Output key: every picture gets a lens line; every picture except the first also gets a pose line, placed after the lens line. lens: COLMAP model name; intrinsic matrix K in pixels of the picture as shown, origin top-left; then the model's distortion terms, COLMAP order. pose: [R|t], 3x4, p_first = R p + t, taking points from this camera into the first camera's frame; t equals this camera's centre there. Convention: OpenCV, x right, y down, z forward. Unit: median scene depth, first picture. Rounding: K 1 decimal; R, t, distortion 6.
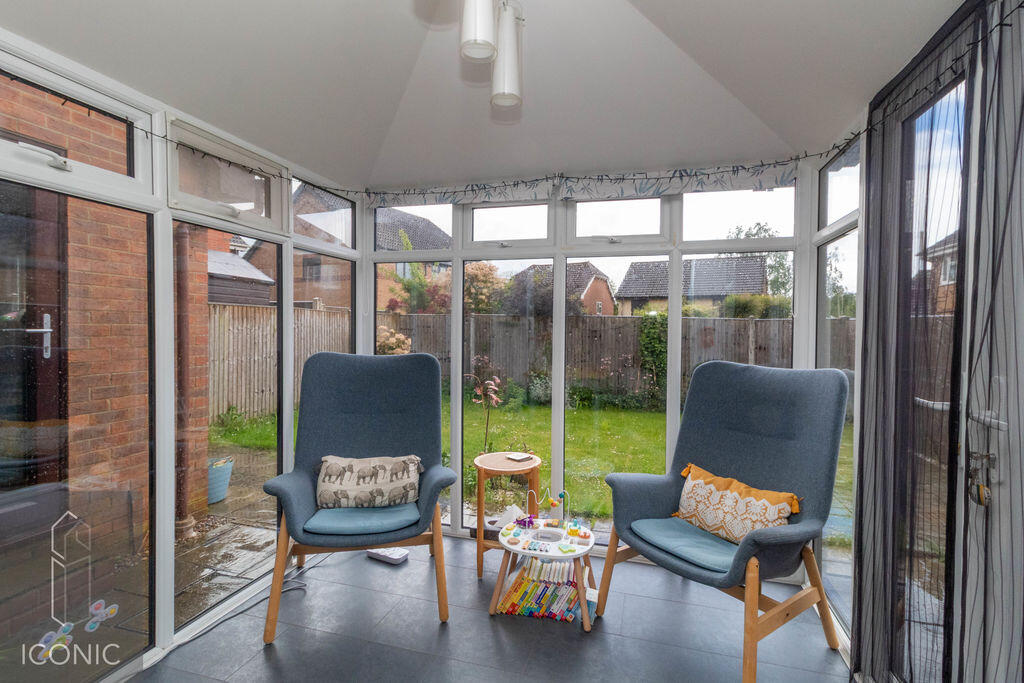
lens RADIAL K [[476.4, 0, 512.4], [0, 476.4, 339.2], [0, 0, 1]] dist [-0.001383, -0.000508]
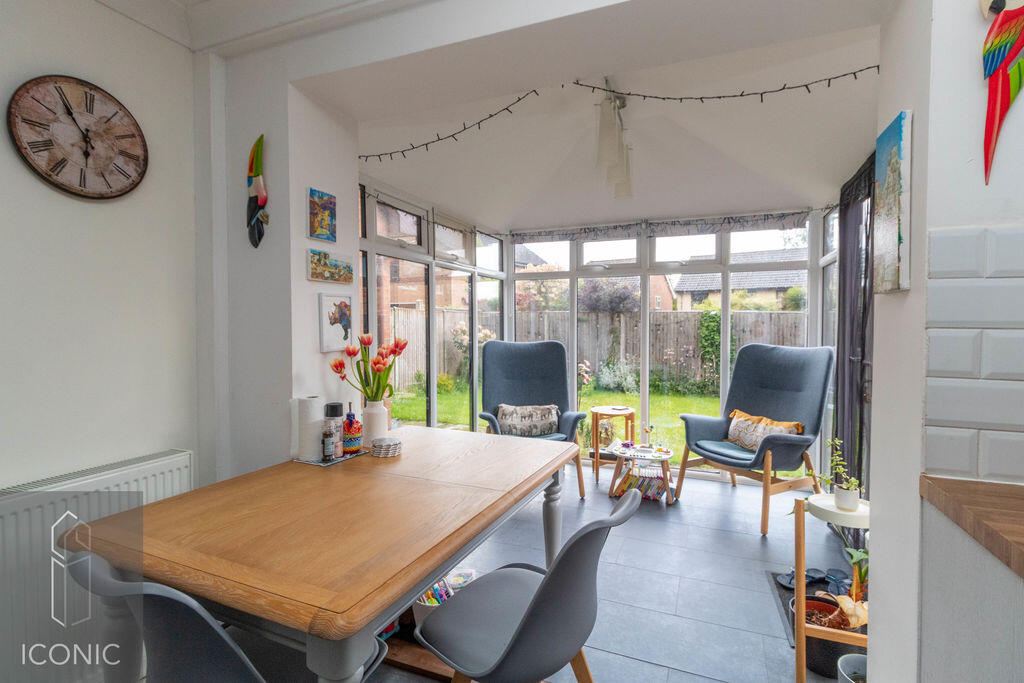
lens RADIAL K [[476.4, 0, 515.1], [0, 476.4, 337.5], [0, 0, 1]] dist [-0.001383, -0.000508]
pose [[0.994071, -0.008424, -0.108409, -0.166418], [0.009103, 0.999942, 0.005767, 0.011198], [0.108354, -0.006720, 0.994090, -0.603405]]
